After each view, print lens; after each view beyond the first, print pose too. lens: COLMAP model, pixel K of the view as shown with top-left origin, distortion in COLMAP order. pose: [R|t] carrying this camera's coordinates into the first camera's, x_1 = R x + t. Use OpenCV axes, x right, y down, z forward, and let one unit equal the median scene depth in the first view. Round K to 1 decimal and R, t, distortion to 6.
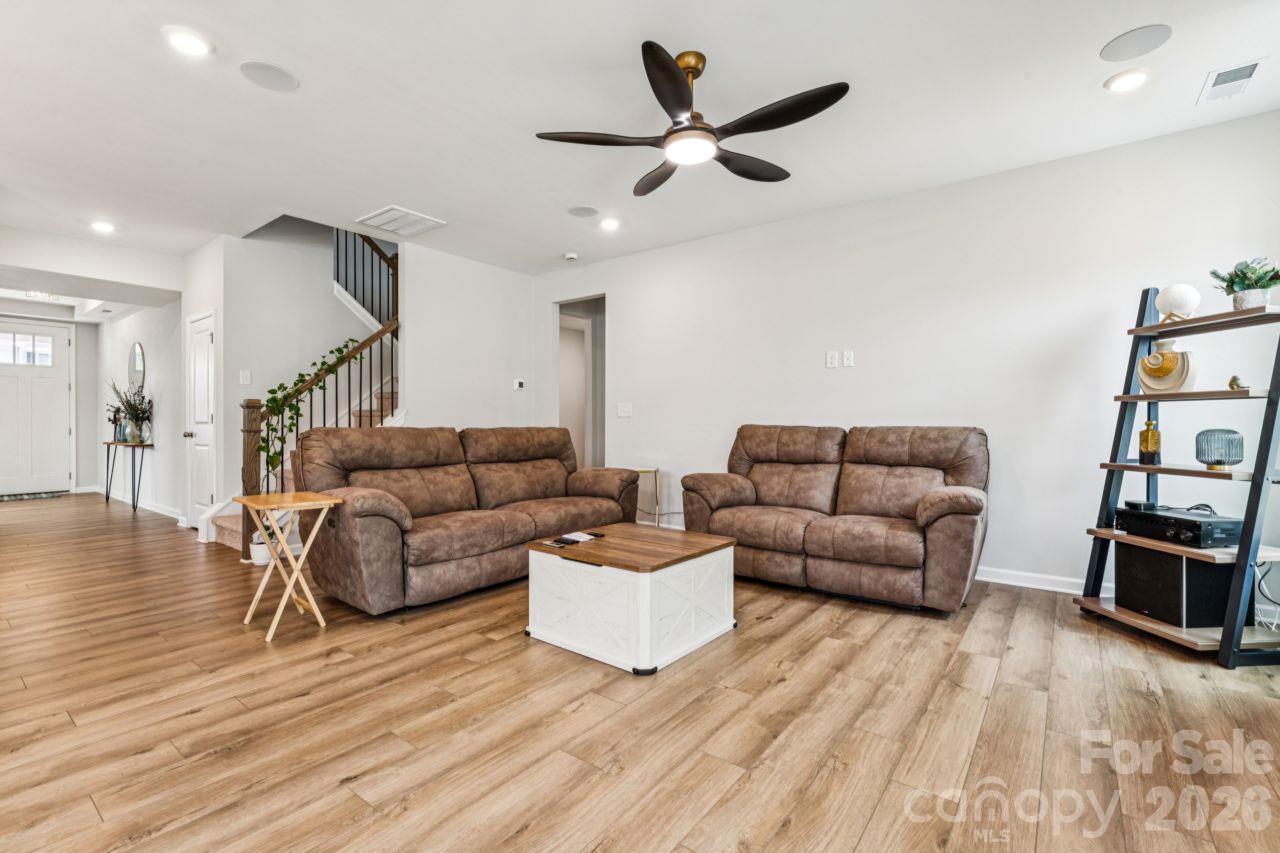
lens RADIAL K [[569.7, 0, 640.0], [0, 569.7, 423.7], [0, 0, 1]] dist [-0.004703, 0.000681]
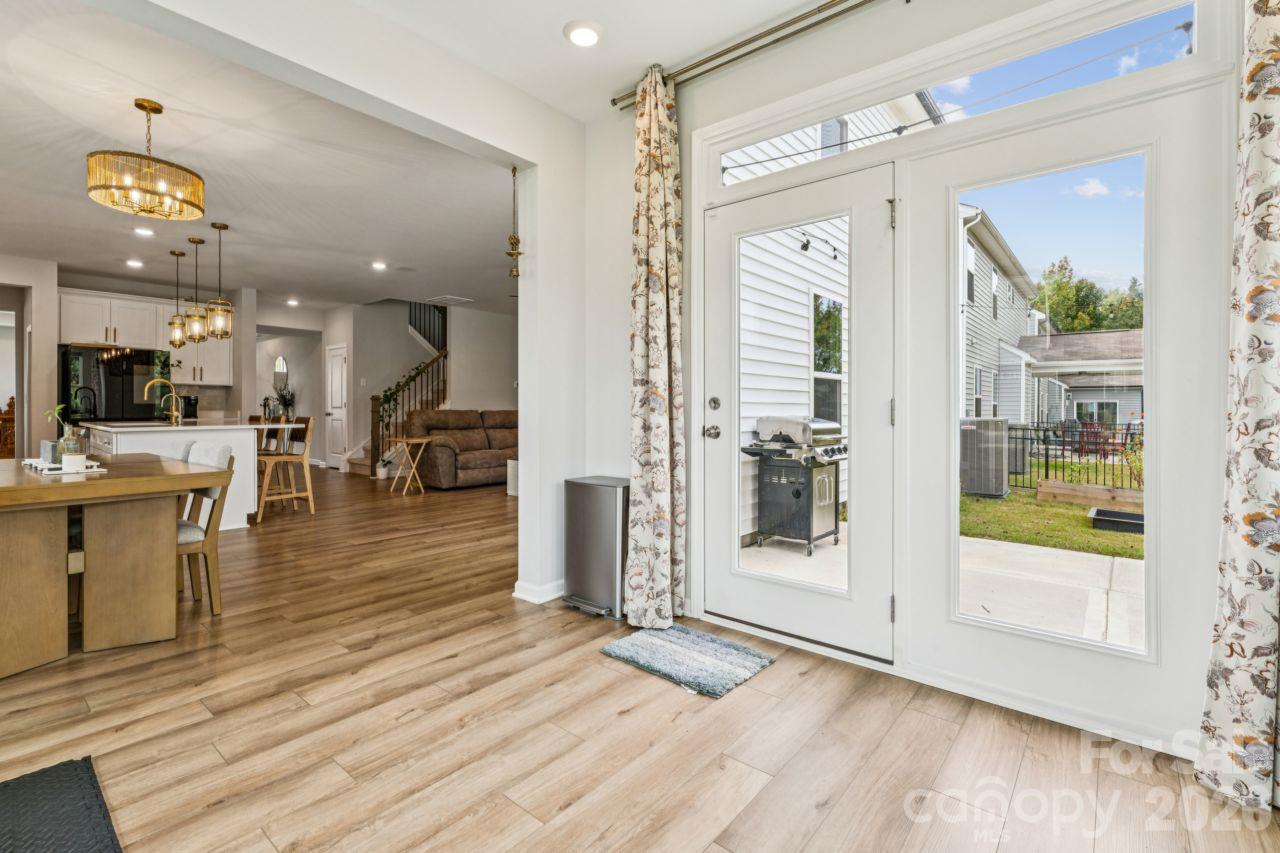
lens RADIAL K [[569.7, 0, 628.4], [0, 569.7, 406.3], [0, 0, 1]] dist [-0.004703, 0.000681]
pose [[0.998316, 0.004287, -0.057858, 0.343172], [-0.004809, 0.999949, -0.008883, 0.009250], [0.057817, 0.009146, 0.998285, -1.044902]]
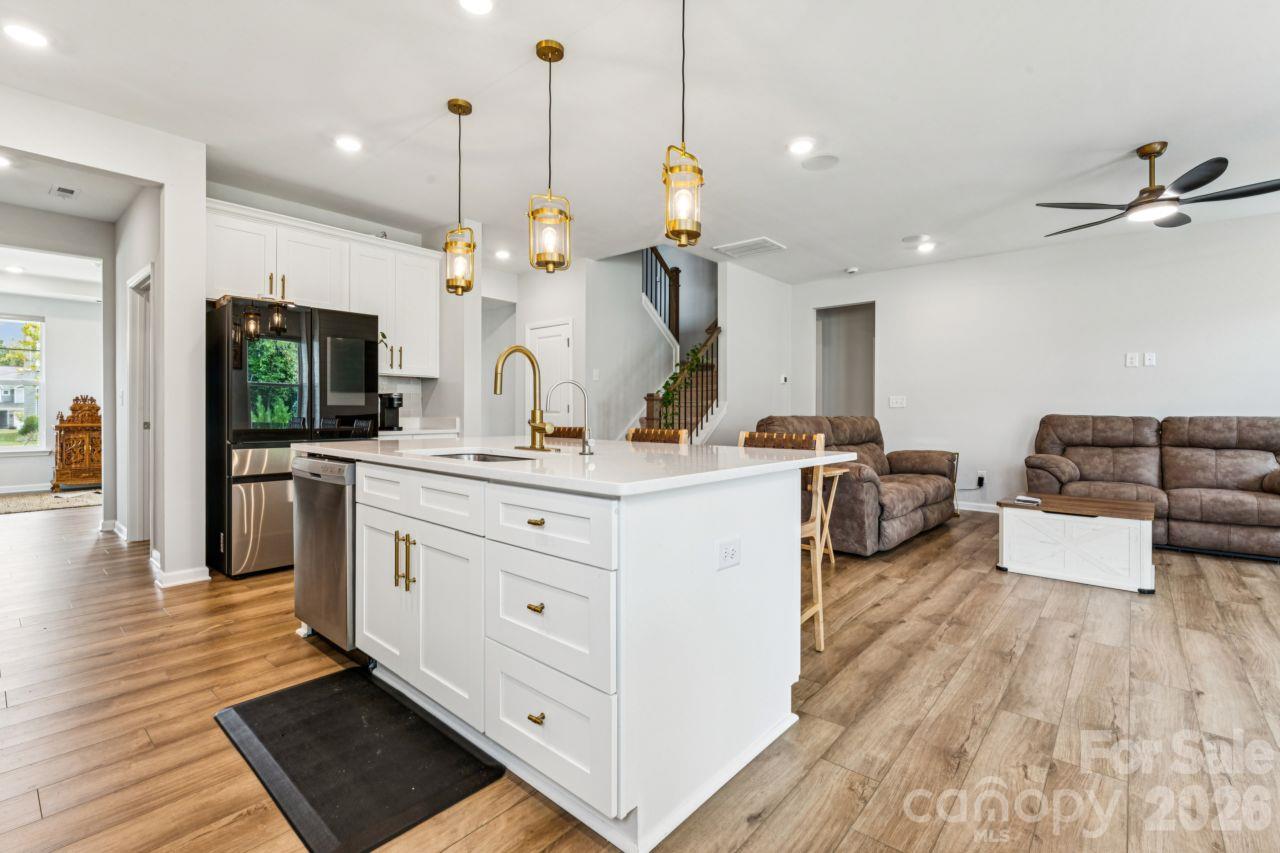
lens RADIAL K [[569.7, 0, 639.2], [0, 569.7, 410.7], [0, 0, 1]] dist [-0.004703, 0.000681]
pose [[0.997693, 0.003104, -0.067812, -0.725140], [-0.003409, 0.999985, -0.004386, 0.002117], [0.067797, 0.004607, 0.997689, -0.300634]]
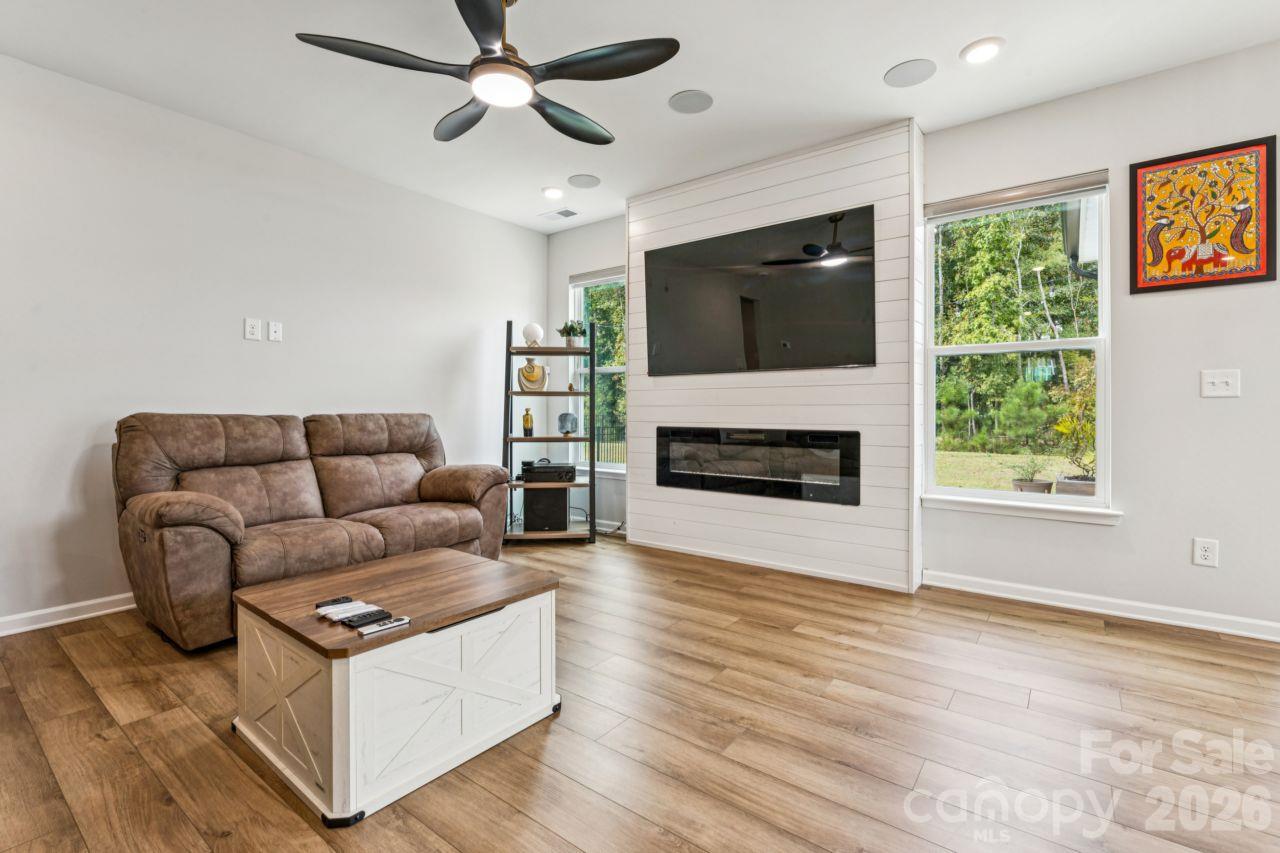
lens RADIAL K [[569.7, 0, 643.6], [0, 569.7, 411.3], [0, 0, 1]] dist [-0.004703, 0.000681]
pose [[-0.003795, -0.004209, 0.999984, -0.533348], [0.002053, 0.999989, 0.004217, -0.002516], [-0.999991, 0.002069, -0.003787, 0.554199]]
